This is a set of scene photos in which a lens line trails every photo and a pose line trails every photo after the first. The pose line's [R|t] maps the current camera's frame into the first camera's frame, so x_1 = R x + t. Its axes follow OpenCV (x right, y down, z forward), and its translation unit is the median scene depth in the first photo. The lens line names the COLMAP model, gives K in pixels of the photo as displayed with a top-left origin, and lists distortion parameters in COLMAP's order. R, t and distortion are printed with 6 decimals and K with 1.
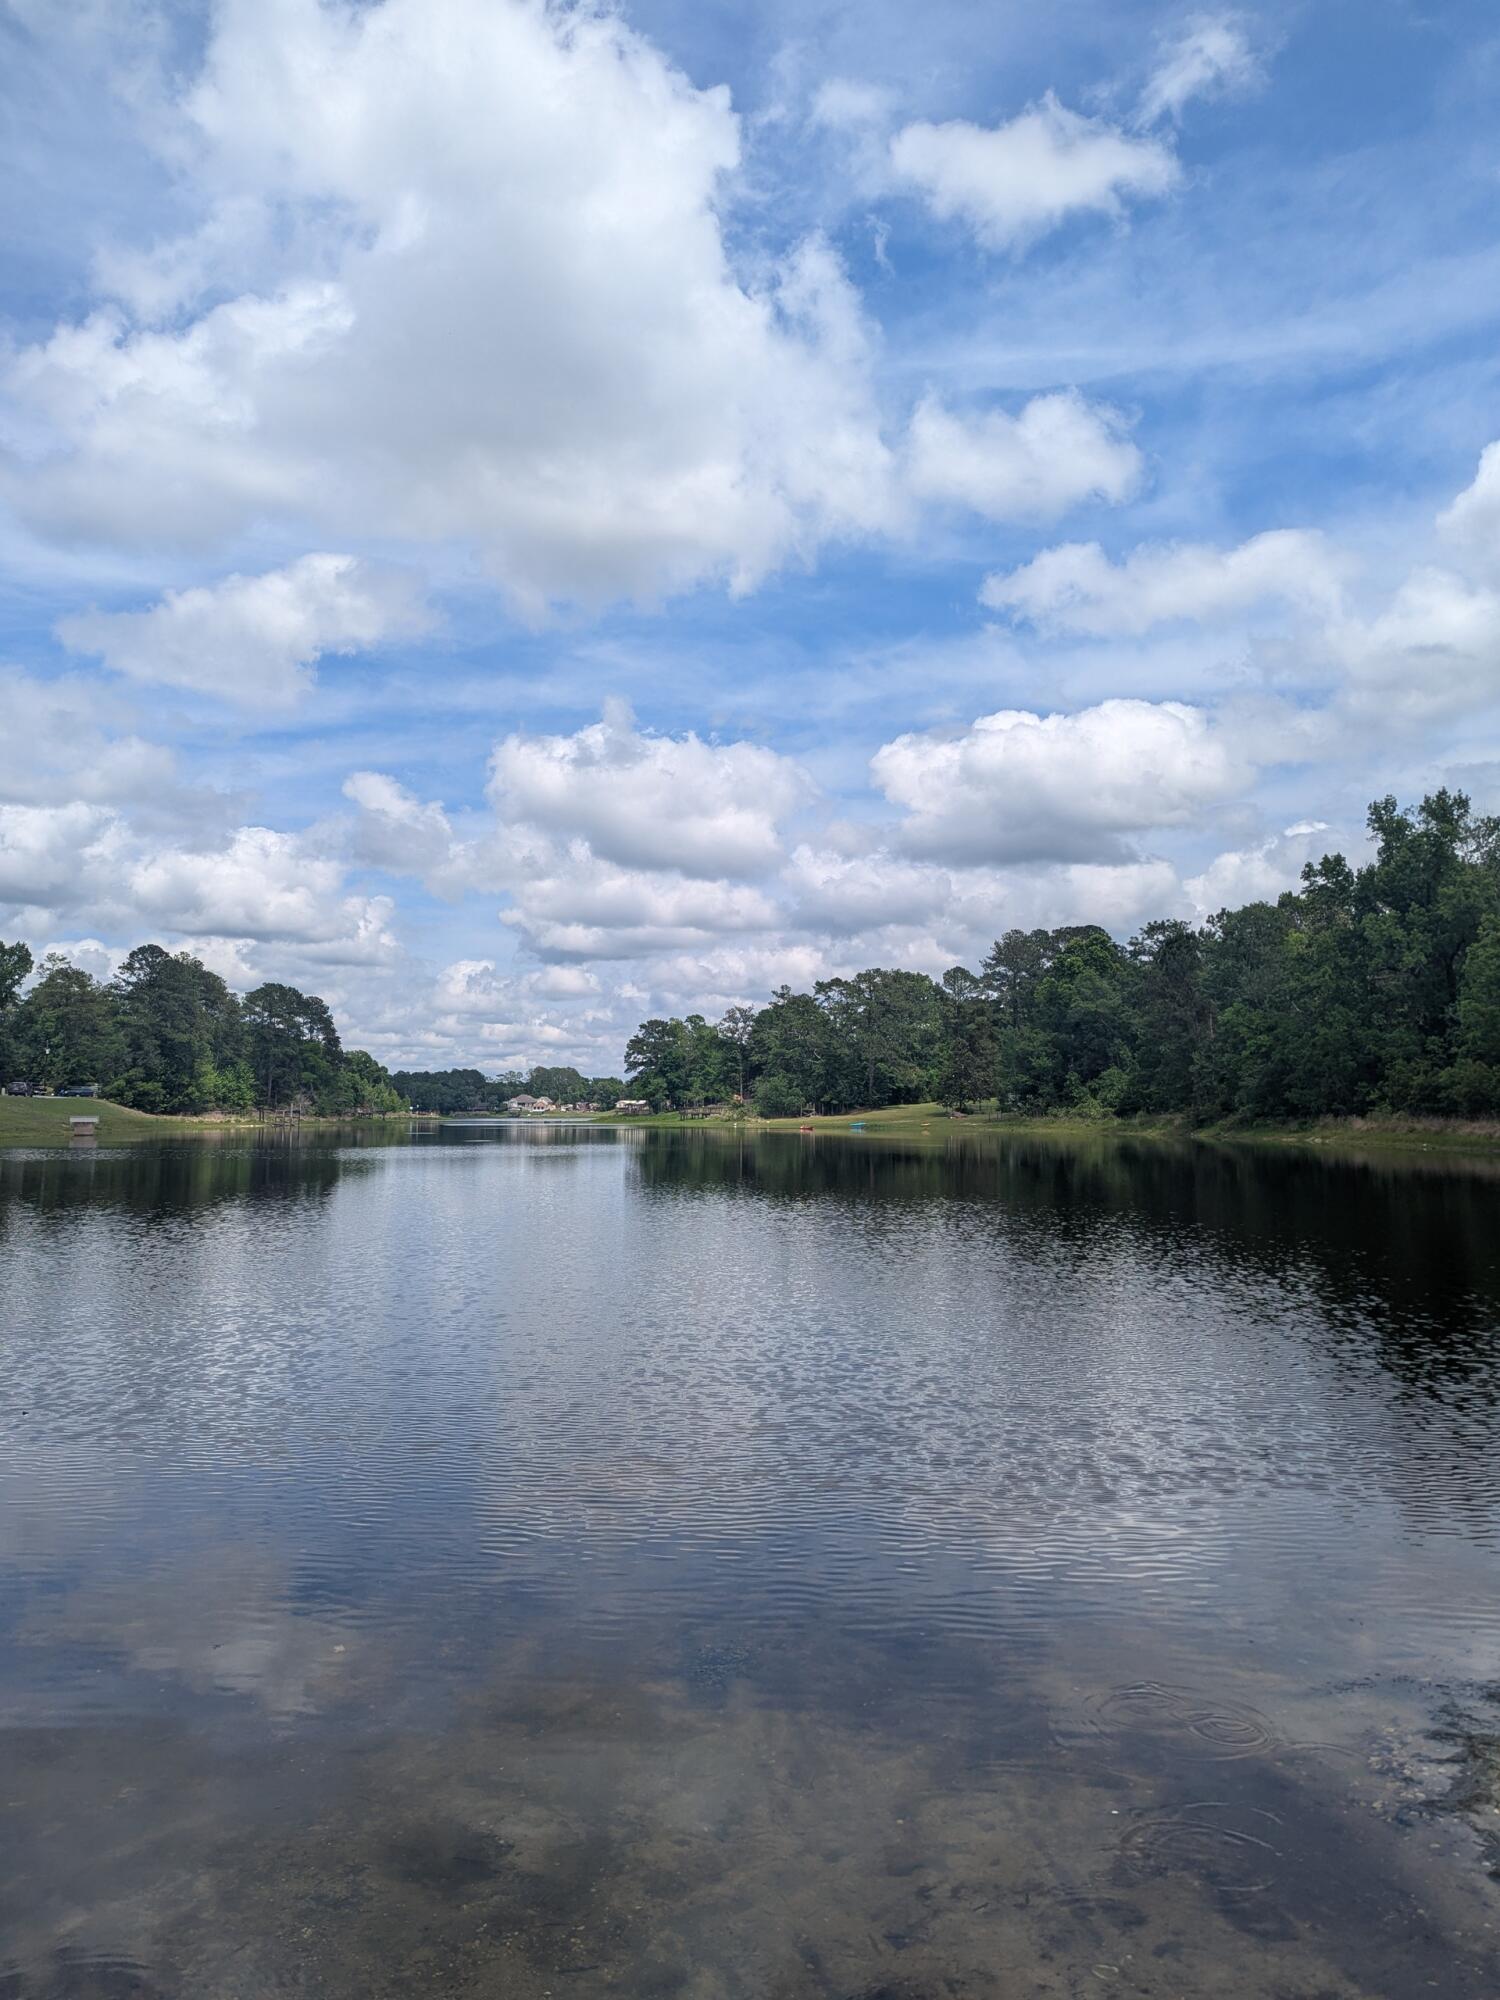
lens RADIAL K [[1447.4, 0, 750.0], [0, 1447.4, 1000.0], [0, 0, 1]] dist [0.057301, -0.002172]
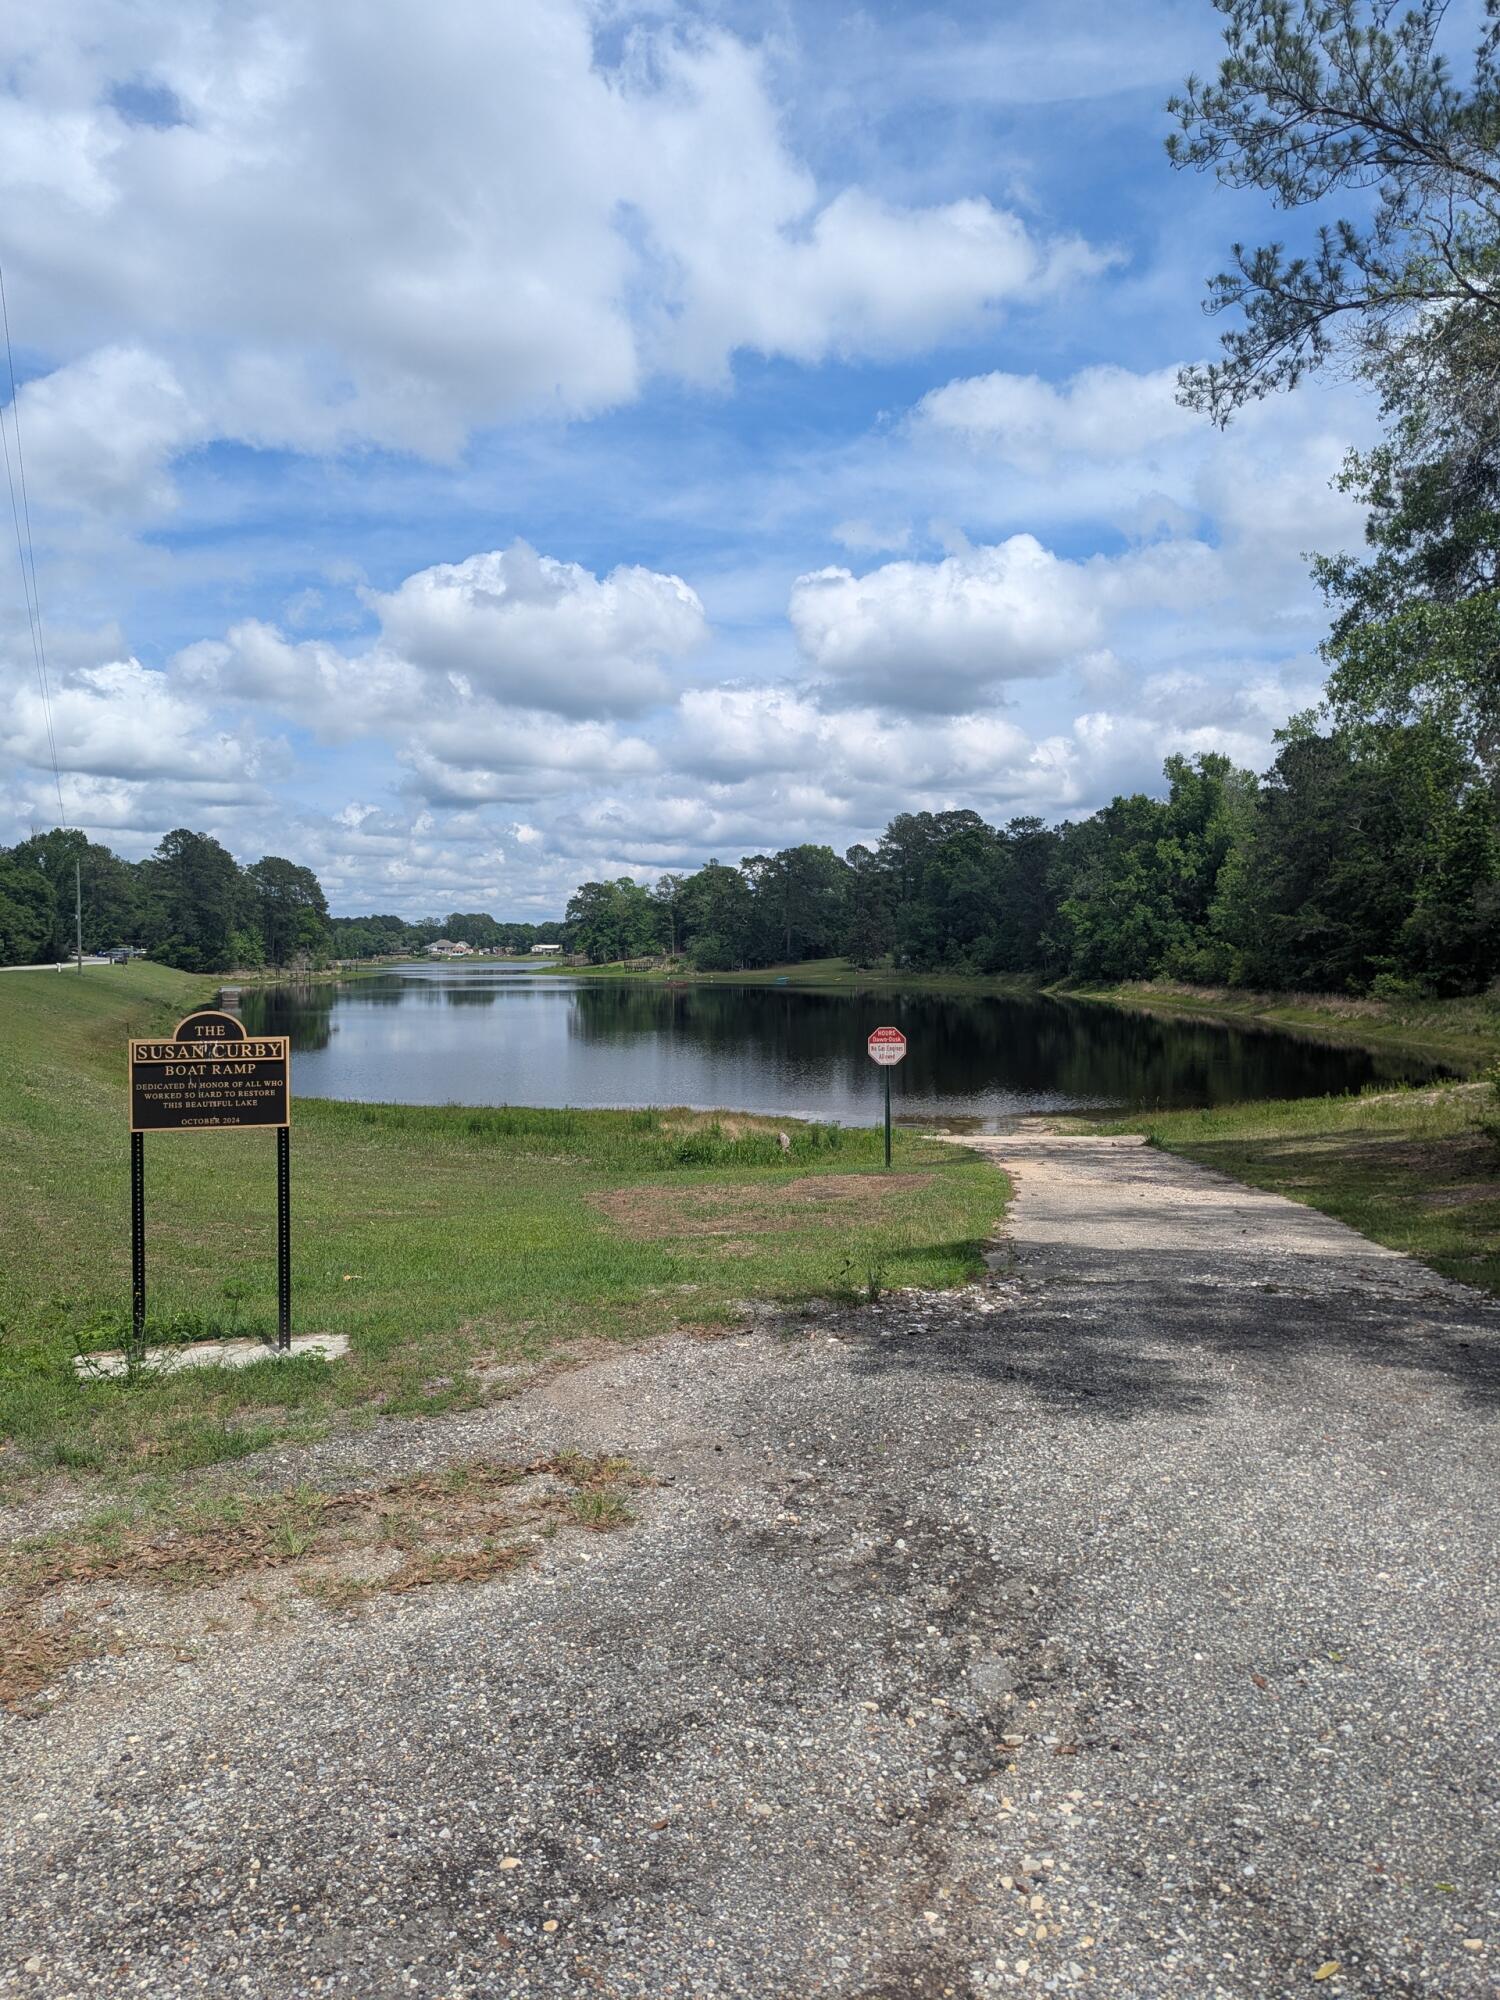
lens RADIAL K [[1461.5, 0, 764.6], [0, 1461.5, 988.1], [0, 0, 1]] dist [0.120970, -0.084436]
pose [[0.995106, -0.008477, 0.098448, -0.054864], [-0.002303, 0.994053, 0.108877, -0.036640], [-0.098785, -0.108570, 0.989168, -0.210188]]
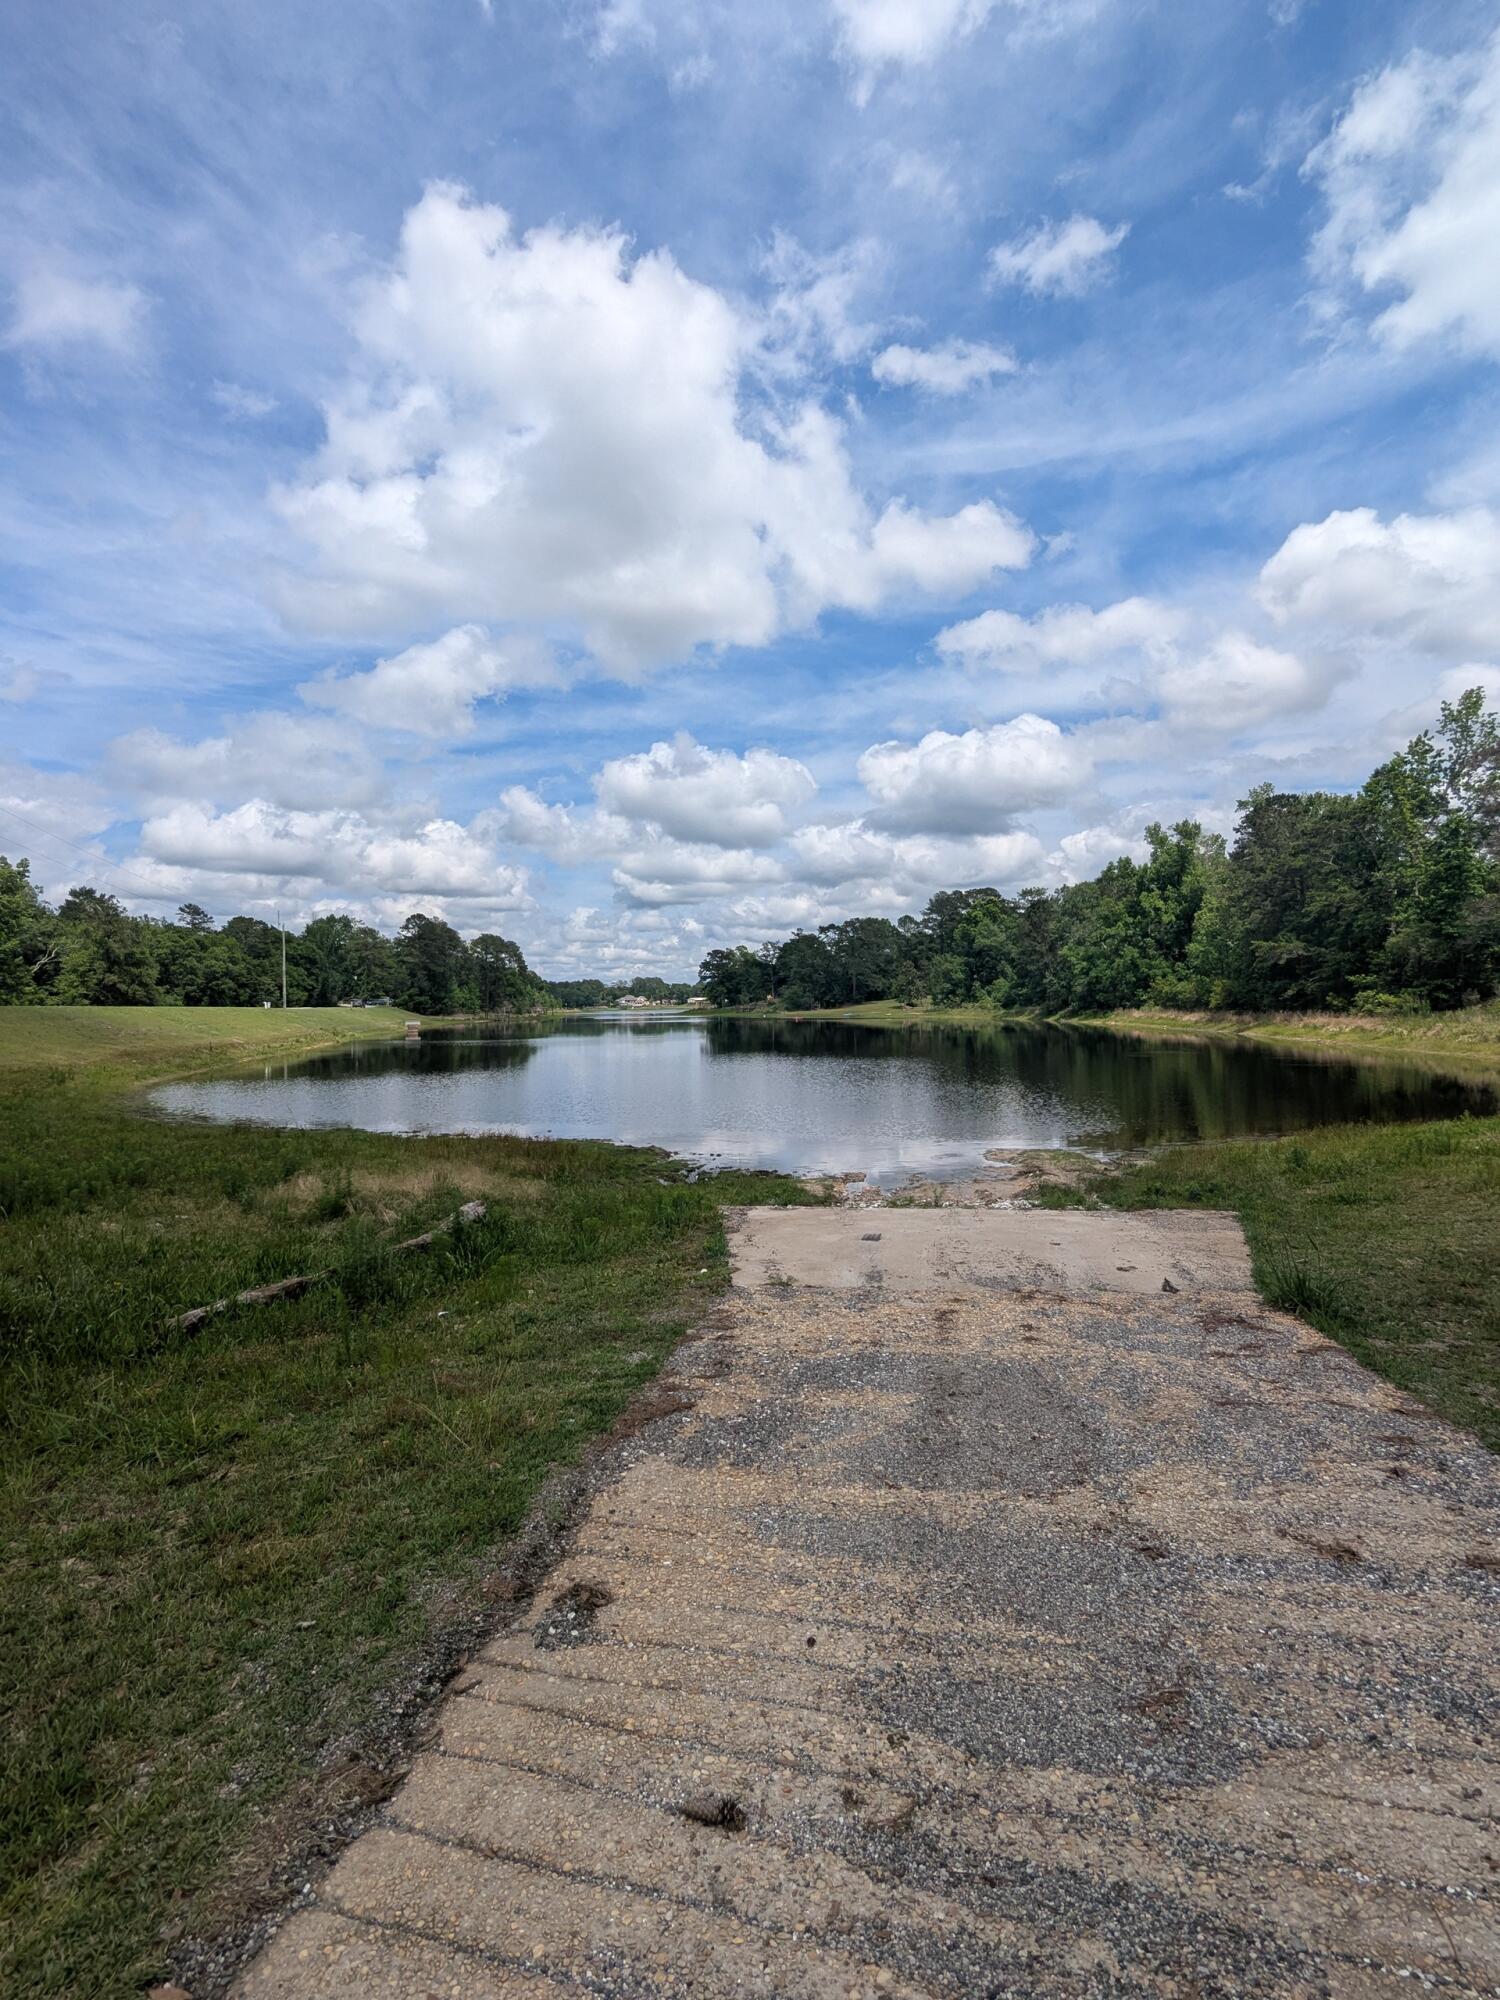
lens RADIAL K [[967.6, 0, 750.0], [0, 967.6, 1000.0], [0, 0, 1]] dist [0.001094, -0.000358]
pose [[0.999679, -0.018375, -0.017462, -0.013975], [0.019666, 0.996848, 0.076862, -0.014884], [0.015994, -0.077181, 0.996889, -0.084664]]
